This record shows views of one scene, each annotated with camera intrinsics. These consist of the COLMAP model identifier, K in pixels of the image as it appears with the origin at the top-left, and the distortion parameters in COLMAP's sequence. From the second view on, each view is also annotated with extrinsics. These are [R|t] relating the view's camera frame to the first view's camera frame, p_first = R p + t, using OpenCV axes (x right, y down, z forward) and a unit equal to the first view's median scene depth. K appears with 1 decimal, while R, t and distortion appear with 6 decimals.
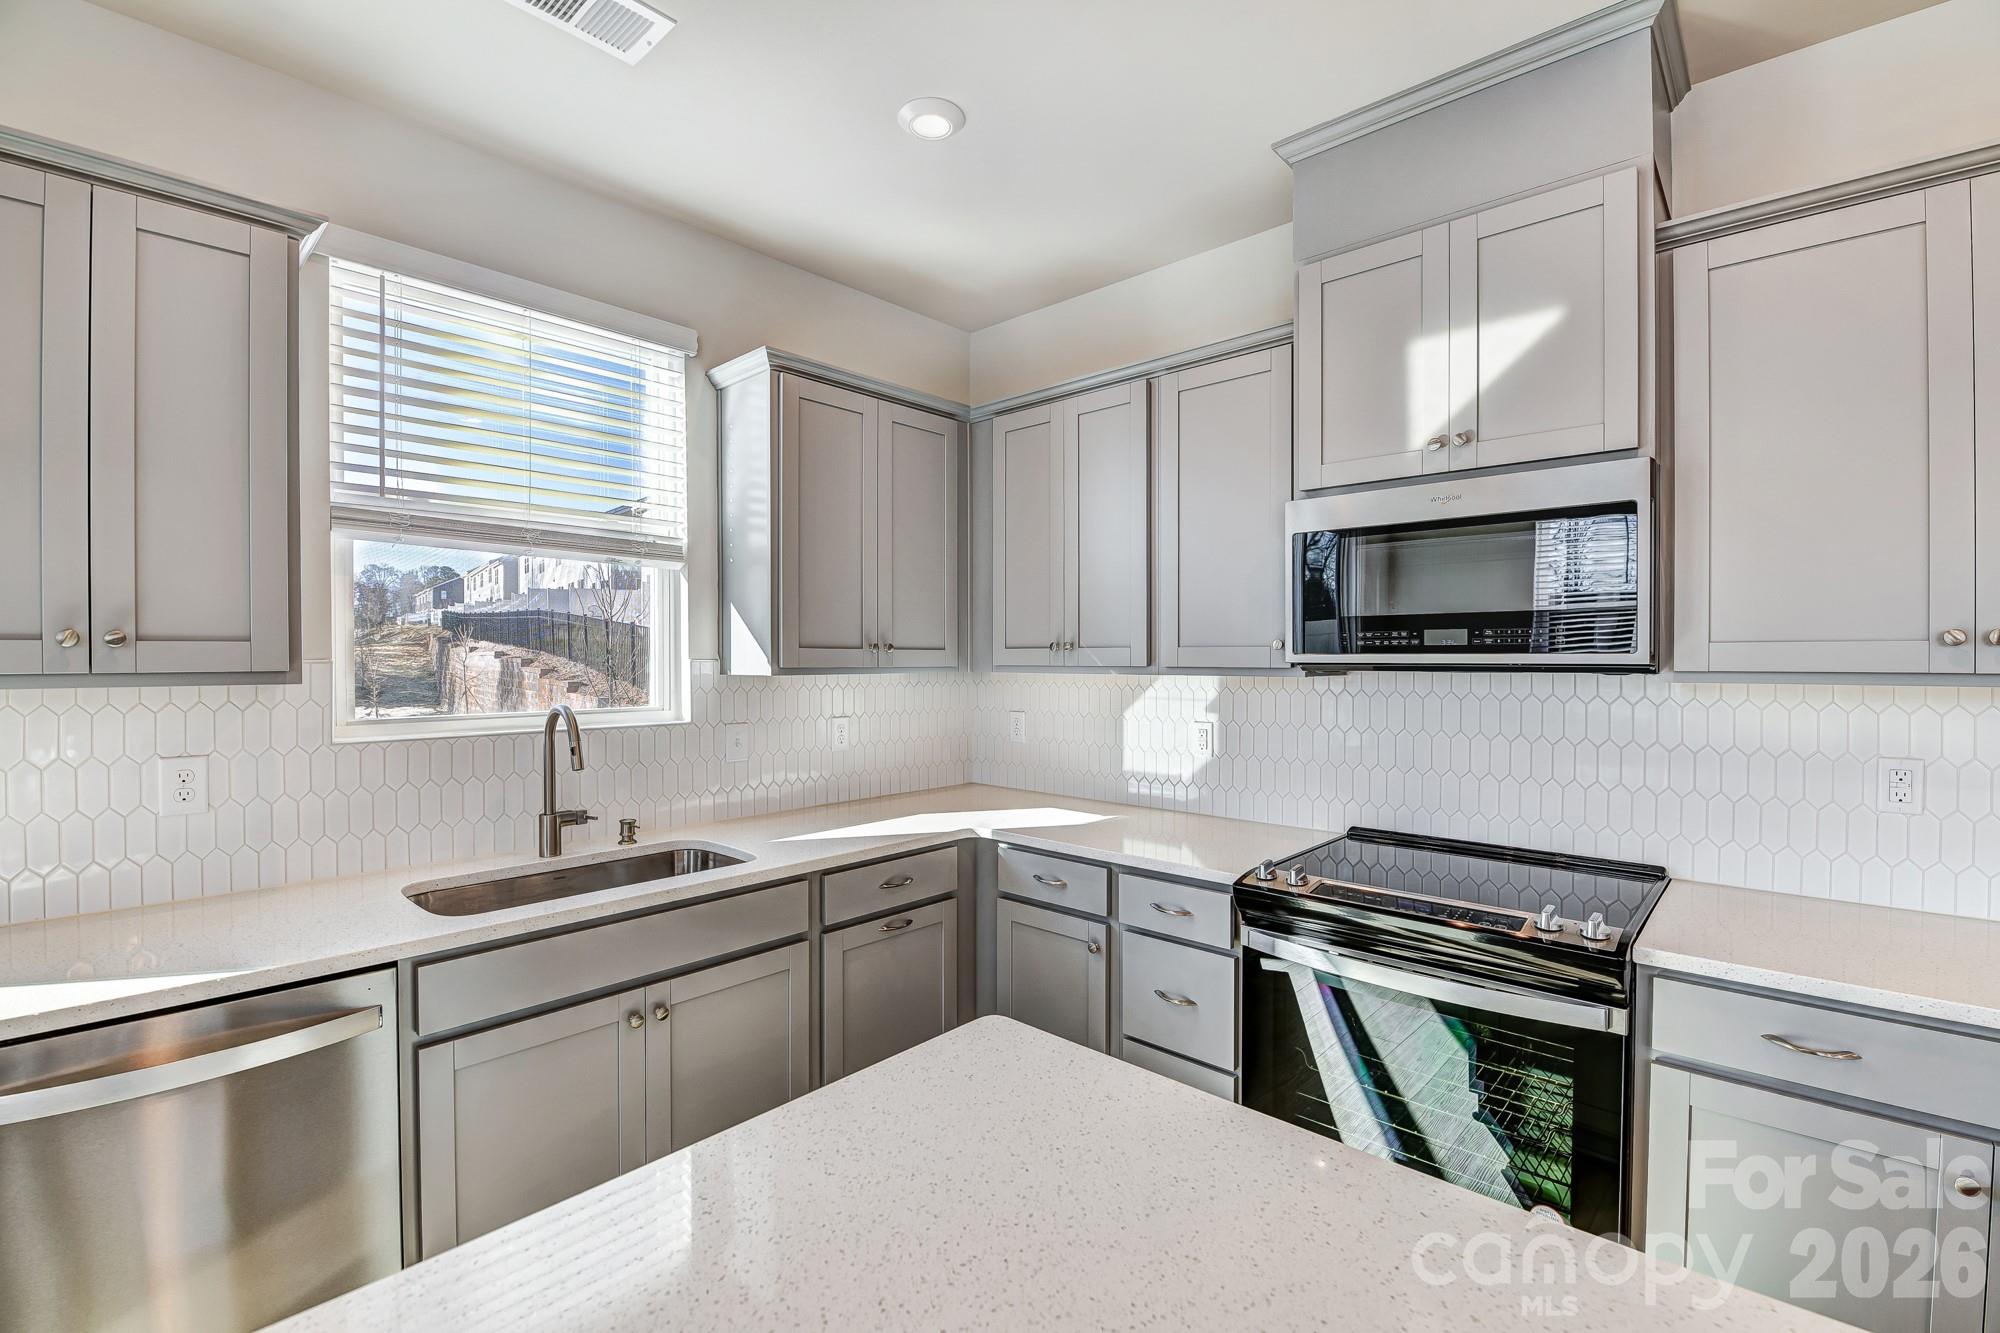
lens RADIAL K [[870.1, 0, 1004.6], [0, 870.1, 663.1], [0, 0, 1]] dist [-0.002874, -0.008514]
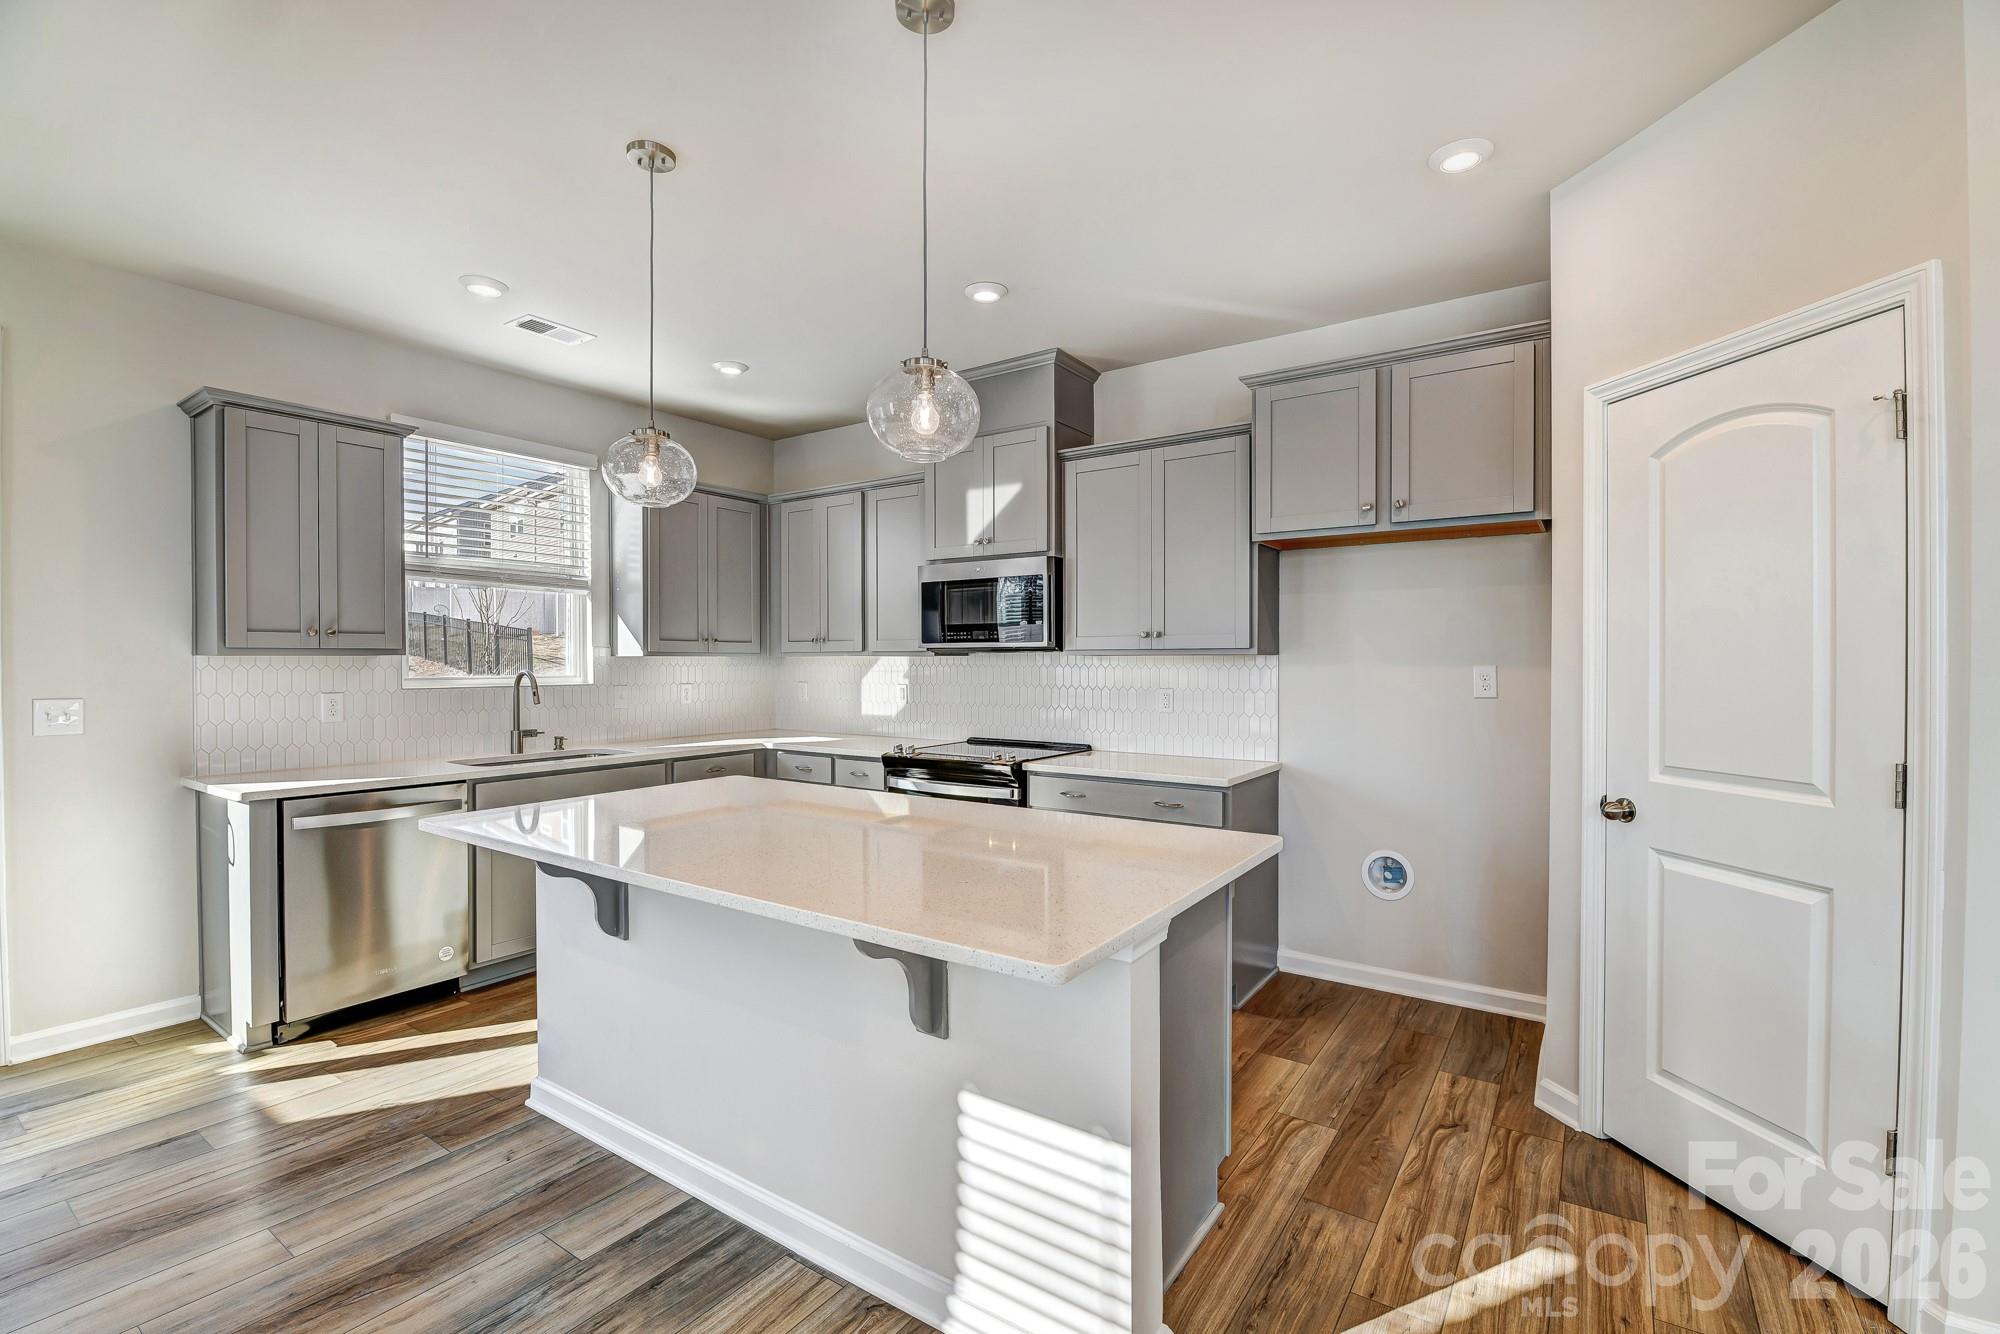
lens RADIAL K [[870.1, 0, 1004.6], [0, 870.1, 663.6], [0, 0, 1]] dist [-0.002874, -0.008514]
pose [[0.989577, -0.001169, 0.143997, 0.199893], [0.001375, 0.999998, -0.001330, 0.032955], [-0.143995, 0.001514, 0.989577, -0.837035]]
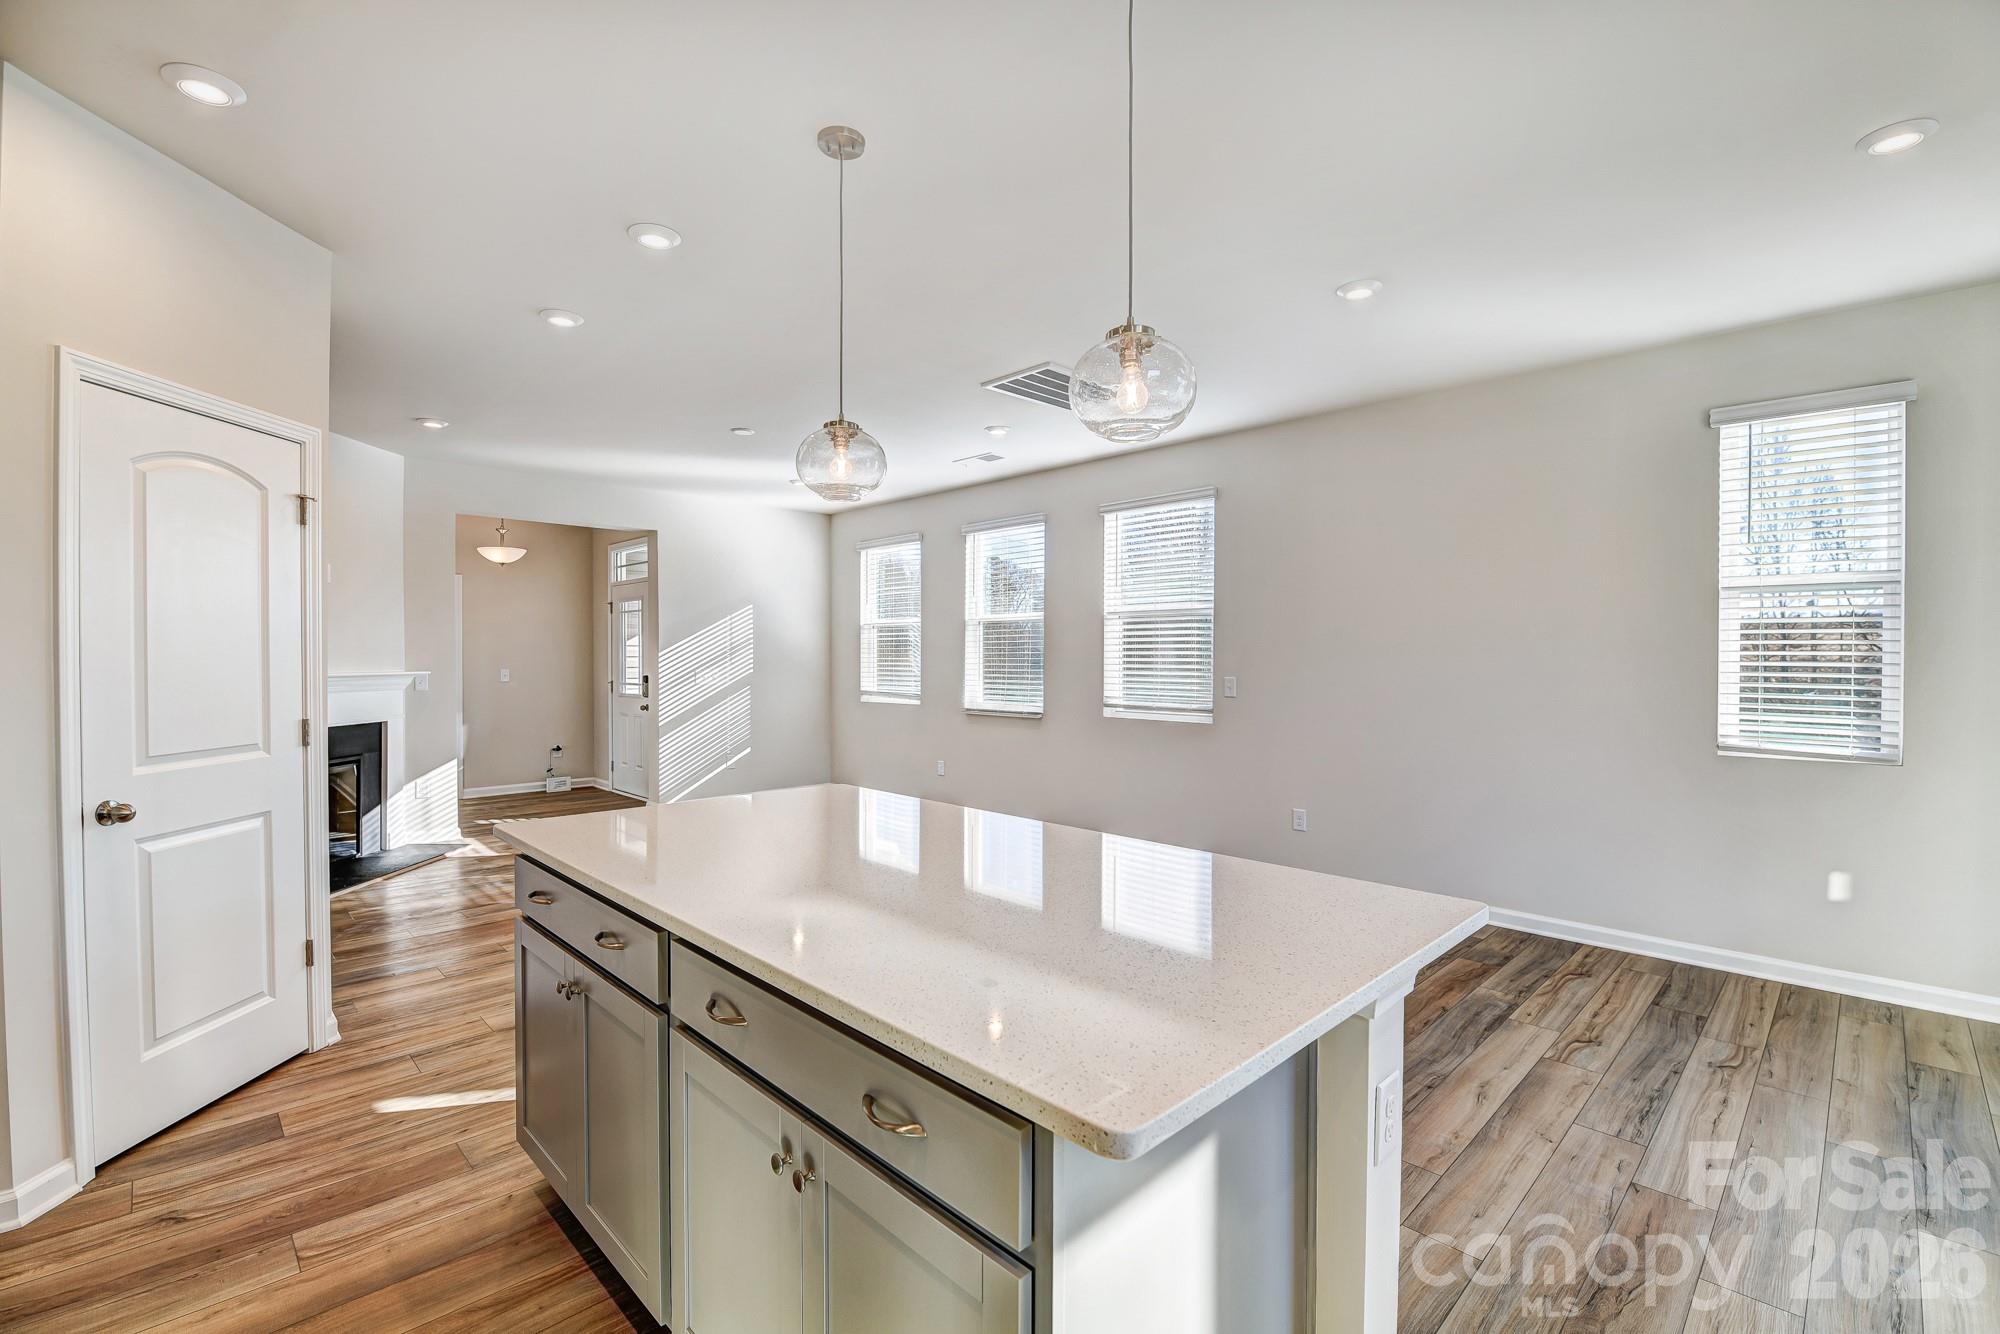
lens RADIAL K [[870.9, 0, 992.7], [0, 870.9, 672.2], [0, 0, 1]] dist [0.000093, -0.008875]
pose [[-0.997996, -0.001660, 0.063256, 0.015639], [-0.000141, 0.999712, 0.024000, 0.022166], [-0.063278, 0.023943, -0.997709, 0.854979]]
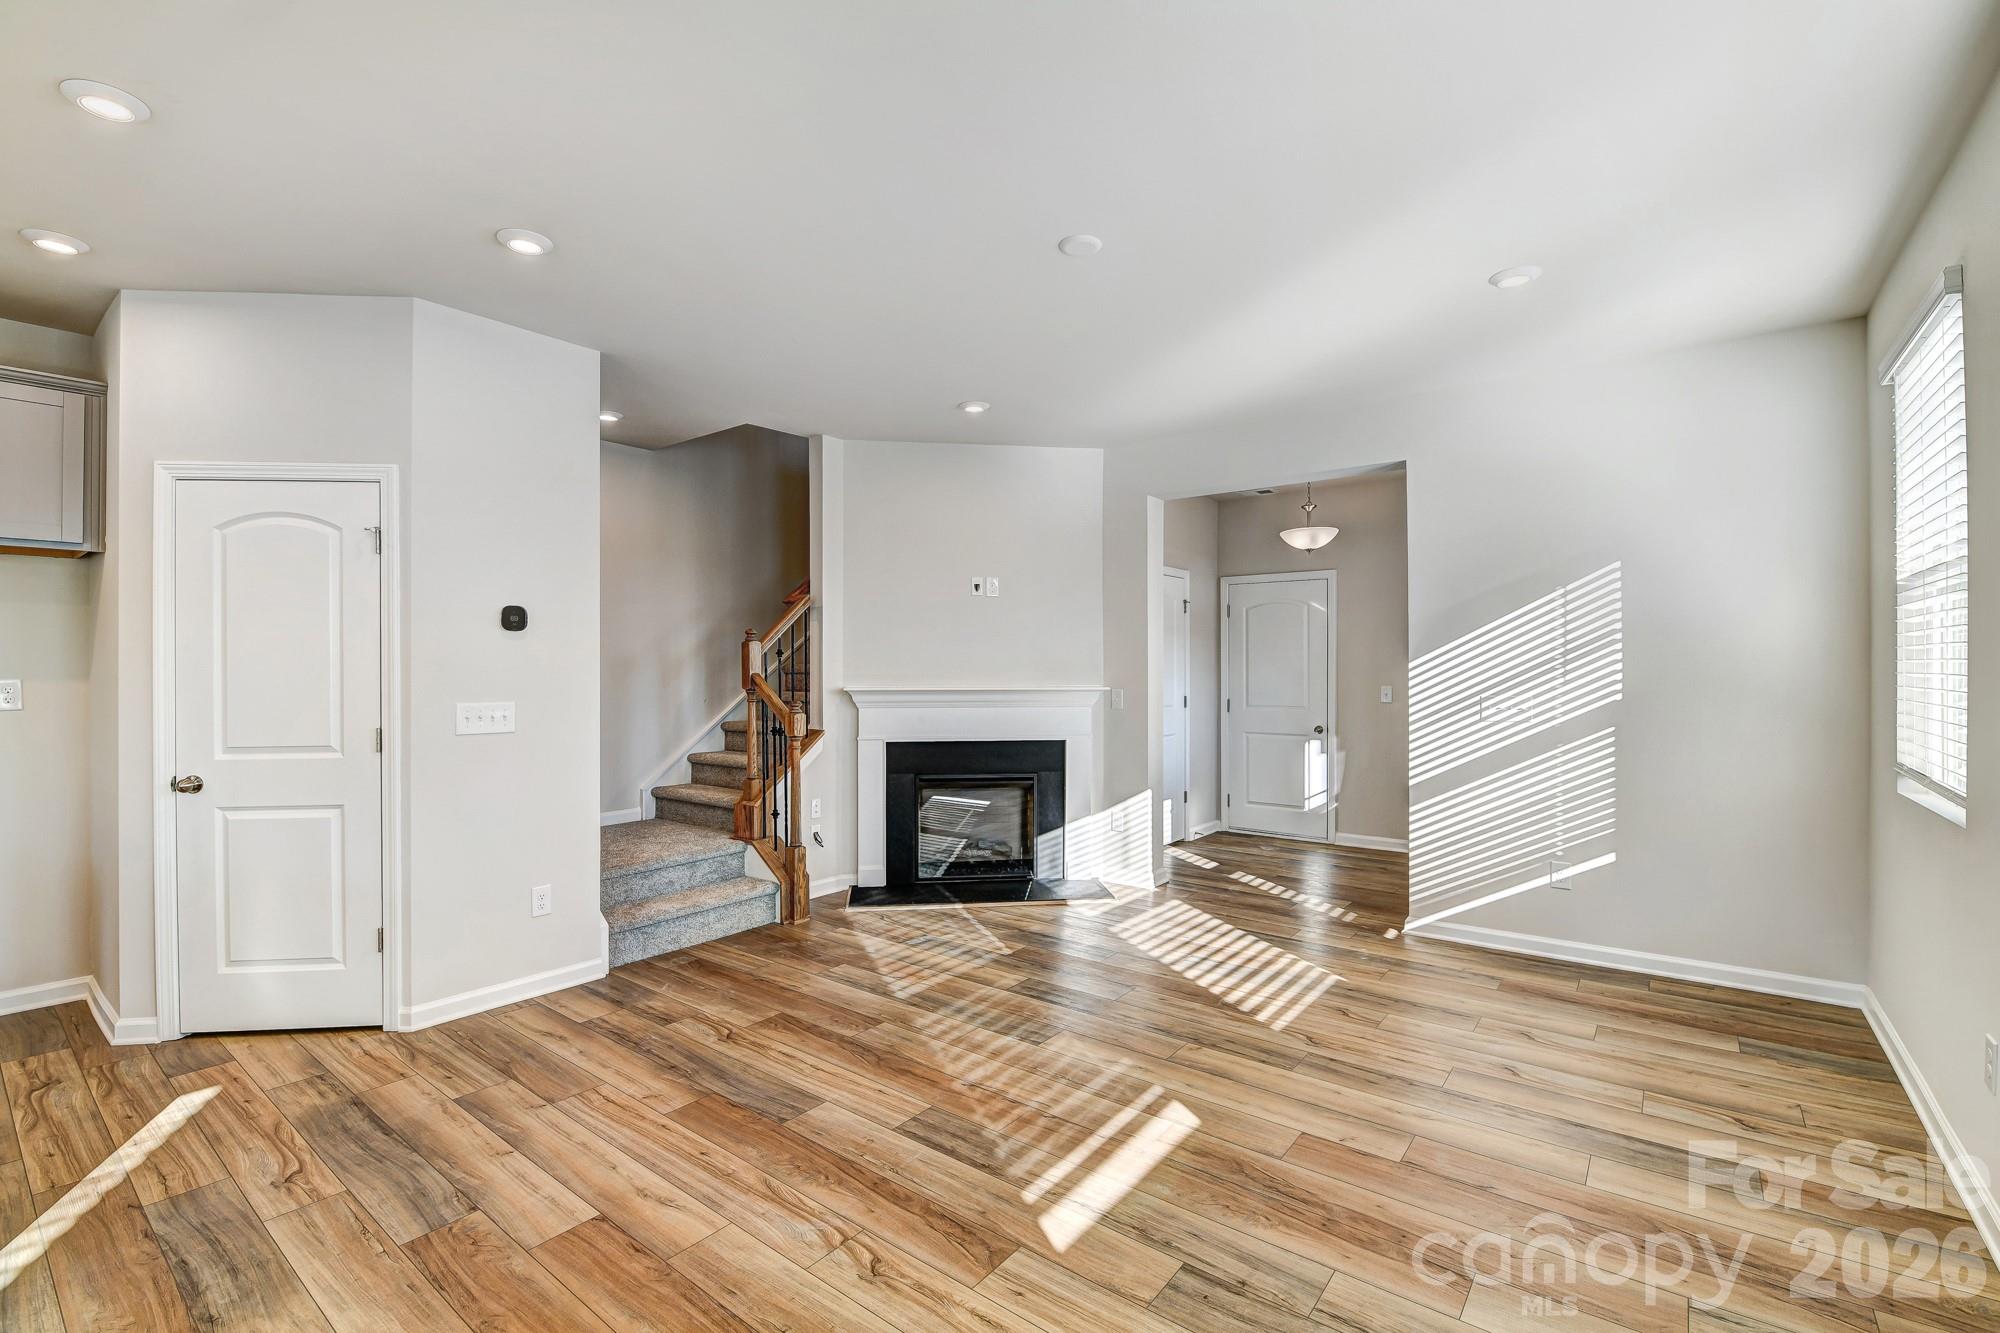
lens RADIAL K [[870.9, 0, 992.7], [0, 870.9, 671.7], [0, 0, 1]] dist [0.000093, -0.008875]
pose [[-0.080491, 0.001726, 0.996754, -0.361438], [0.010637, 0.999943, -0.000873, 0.040240], [-0.996699, 0.010532, -0.080505, -1.070915]]
